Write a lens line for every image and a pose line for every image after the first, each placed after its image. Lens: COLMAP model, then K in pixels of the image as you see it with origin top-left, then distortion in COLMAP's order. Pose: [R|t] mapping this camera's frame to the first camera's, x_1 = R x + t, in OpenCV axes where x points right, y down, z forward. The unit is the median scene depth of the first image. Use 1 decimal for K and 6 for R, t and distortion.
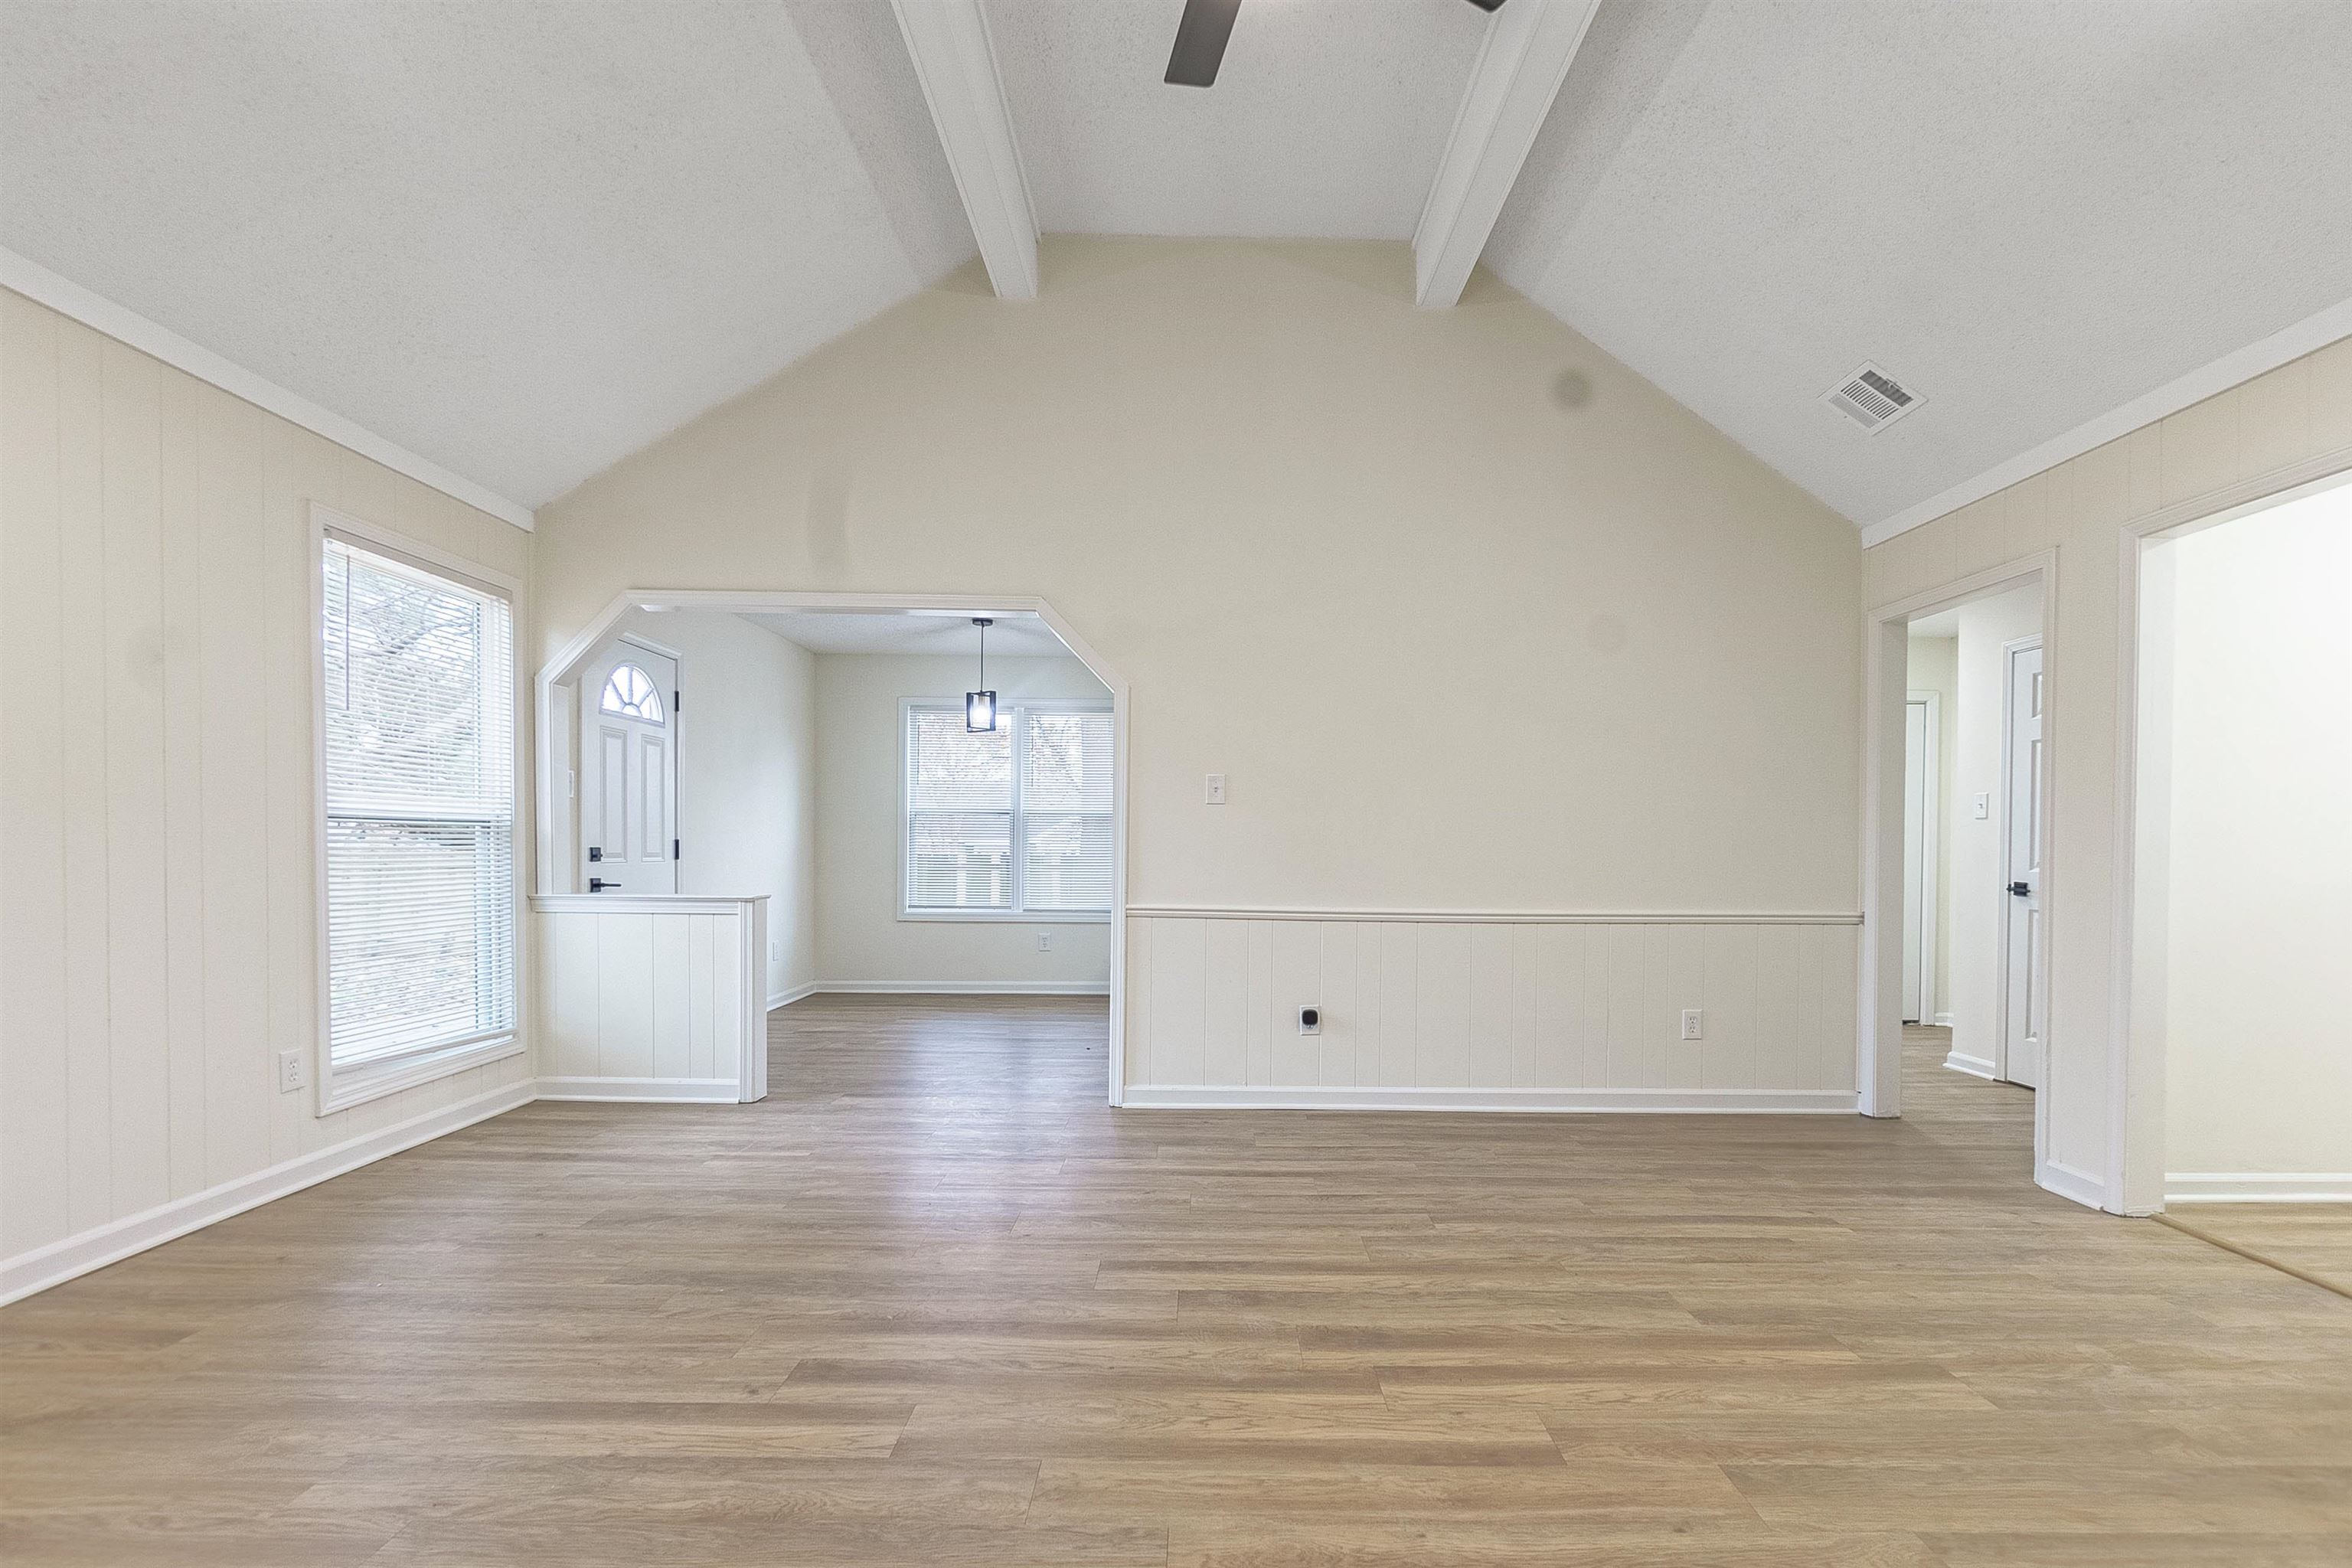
lens RADIAL K [[1038.9, 0, 1210.7], [0, 1038.9, 842.5], [0, 0, 1]] dist [-0.003687, -0.000220]
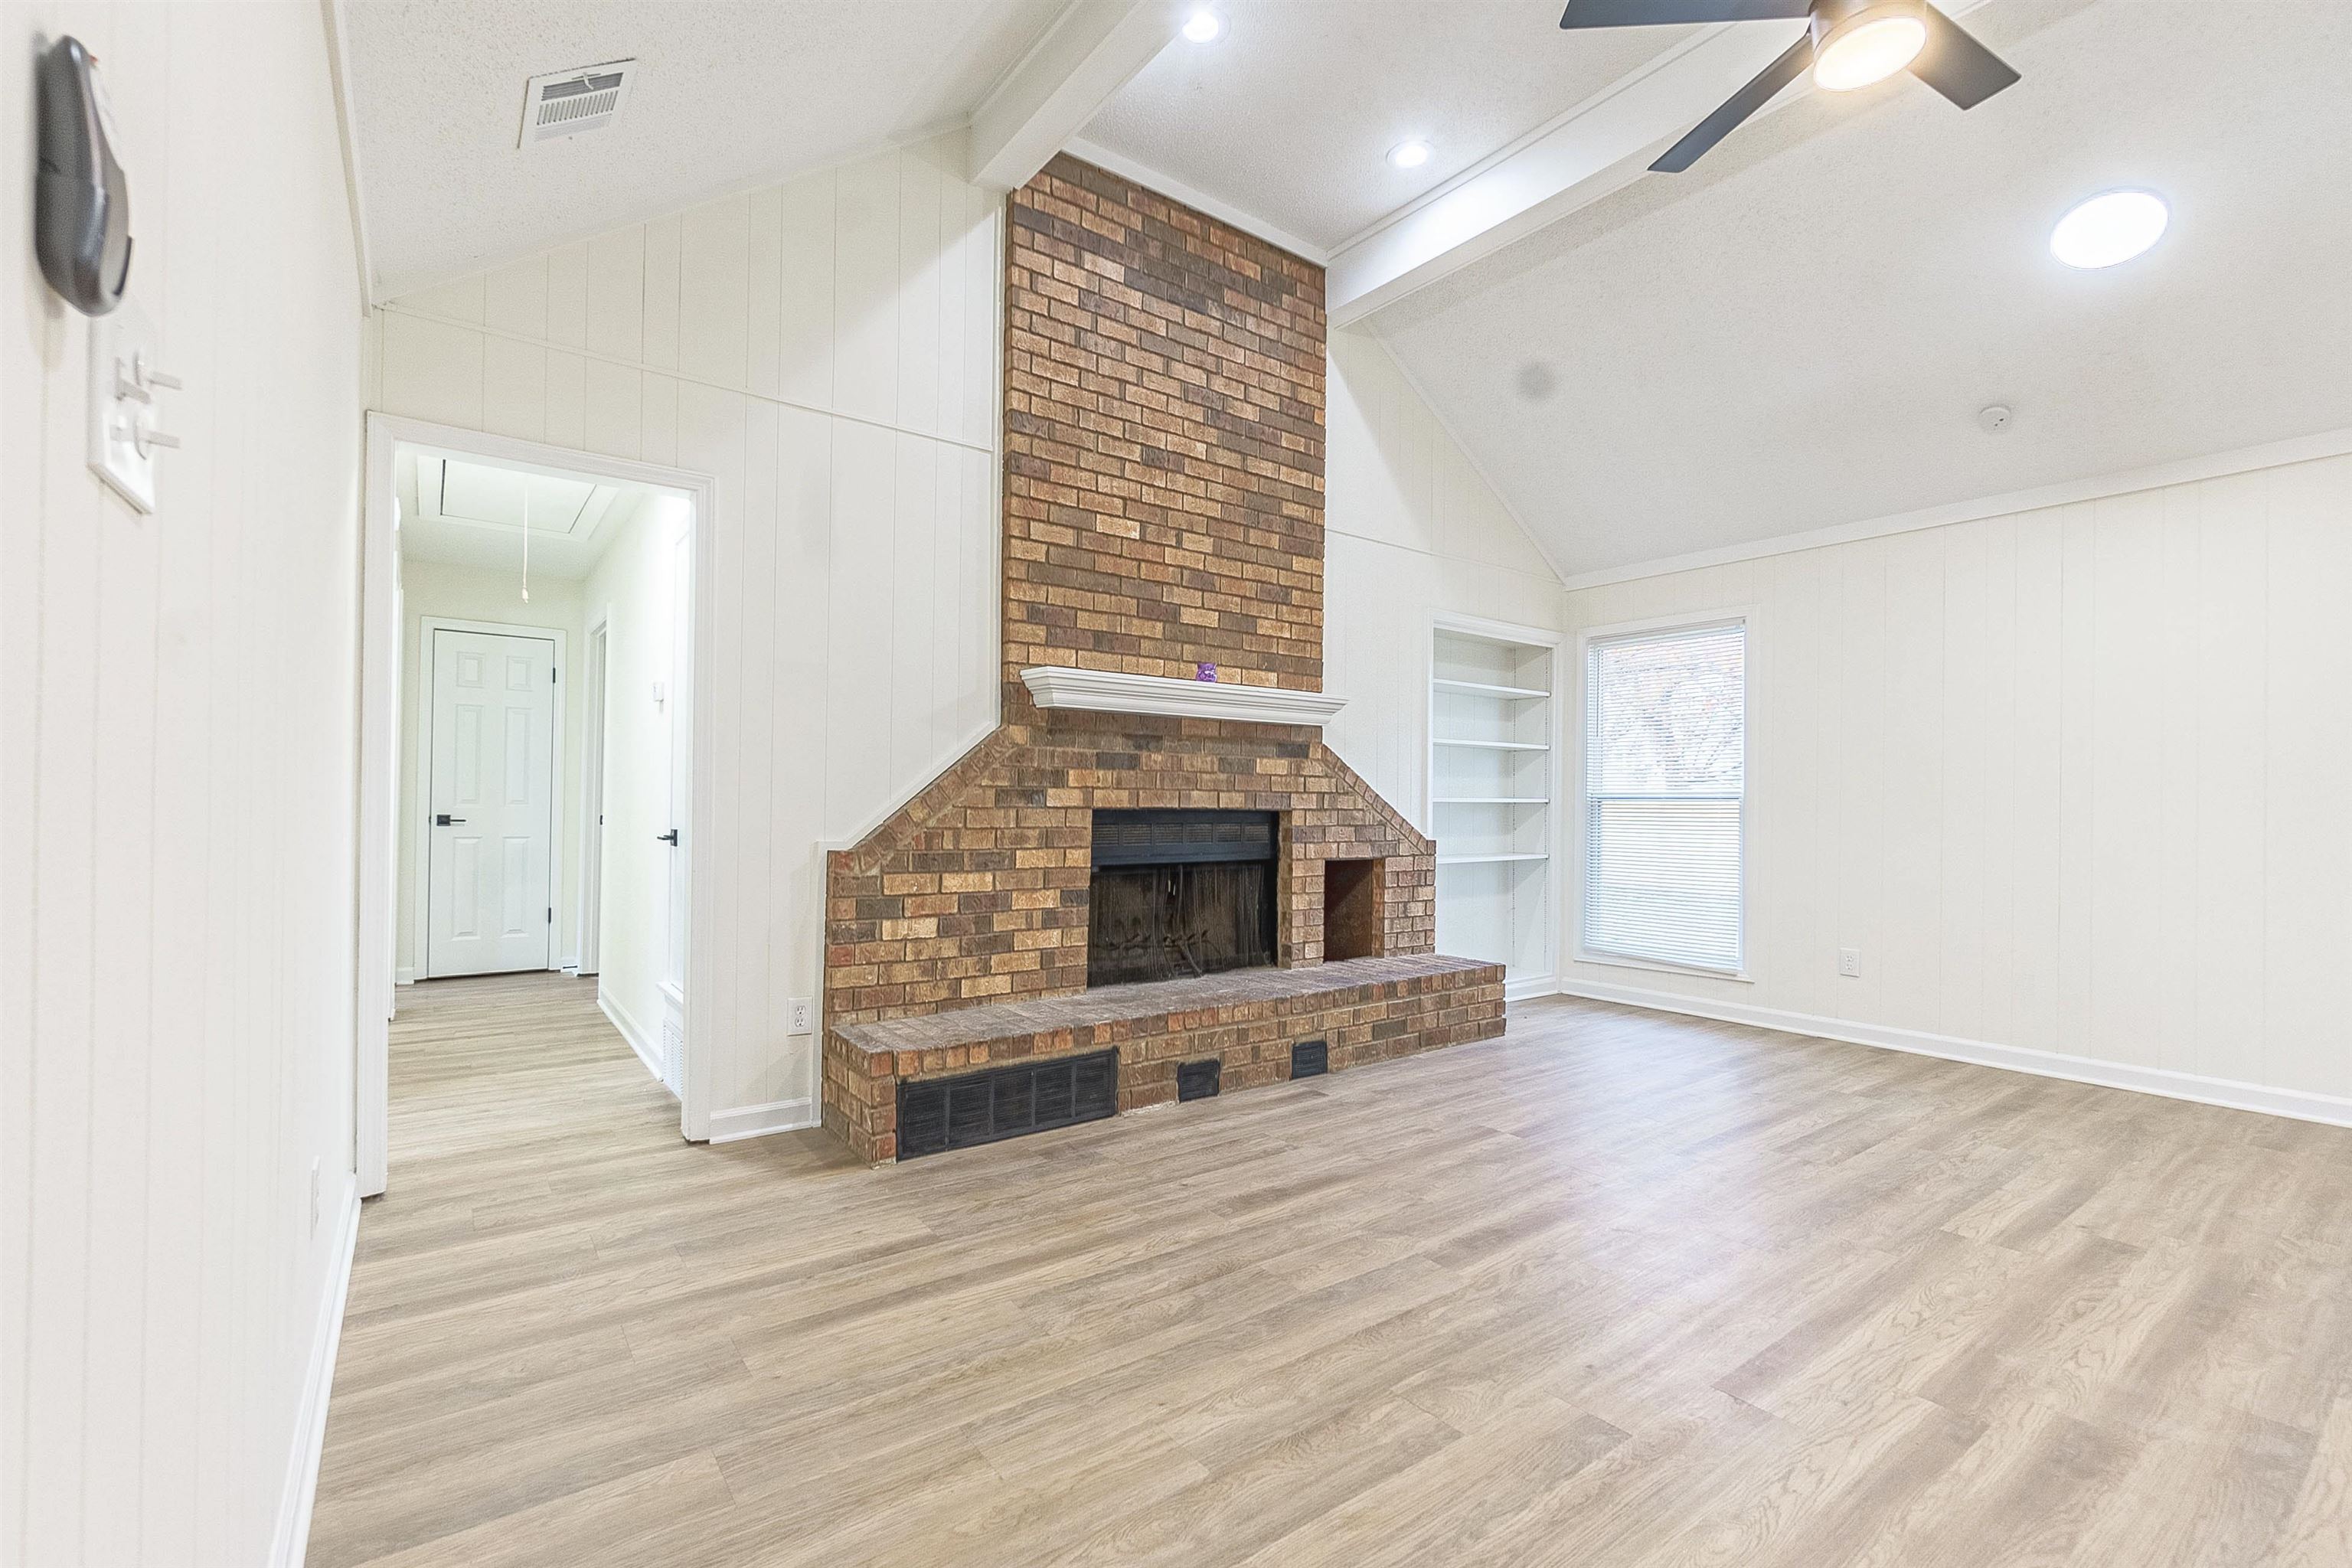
lens RADIAL K [[1008.2, 0, 1172.6], [0, 1008.2, 793.5], [0, 0, 1]] dist [-0.004594, 0.000011]
pose [[-0.812628, -0.024341, -0.582274, 0.966073], [-0.016350, 0.999686, -0.018972, 0.015086], [0.582553, -0.005897, -0.812771, 1.044102]]
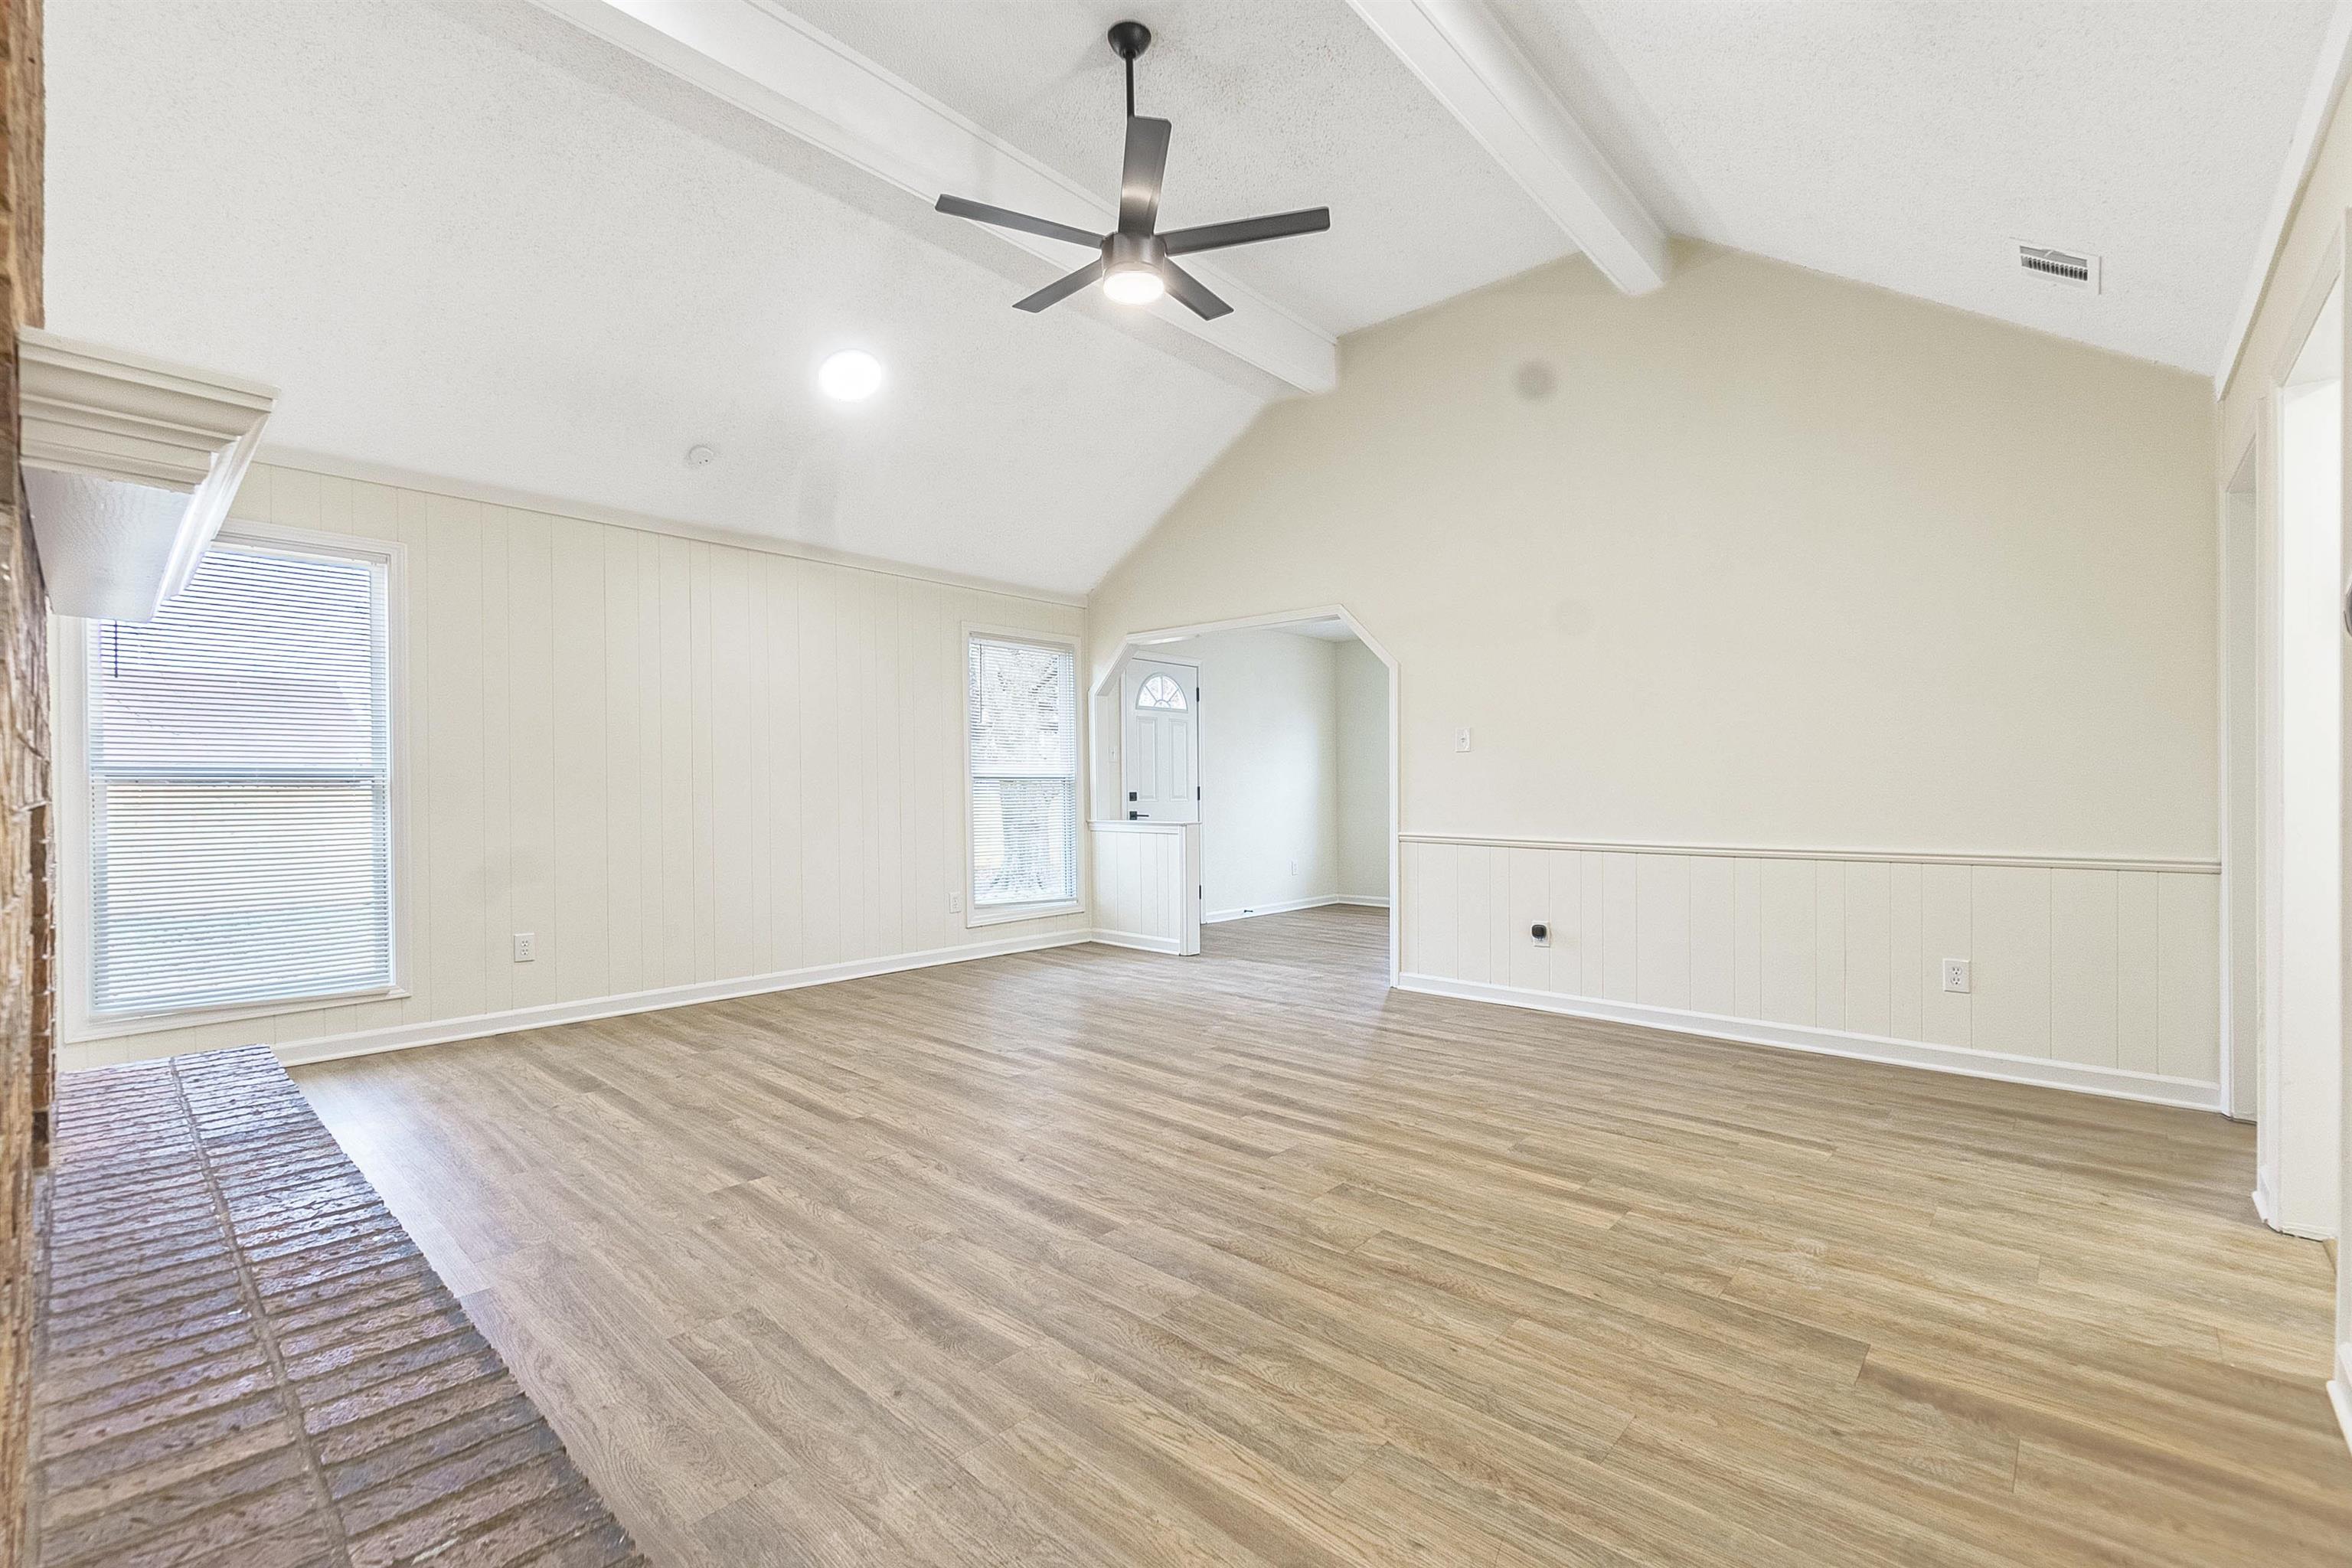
lens RADIAL K [[1010.8, 0, 1160.1], [0, 1010.8, 786.5], [0, 0, 1]] dist [-0.003337, -0.000141]
pose [[0.723032, -0.013317, -0.690686, 0.920281], [0.012340, 0.999904, -0.006361, 0.011354], [0.690704, -0.003923, 0.723127, -0.188562]]
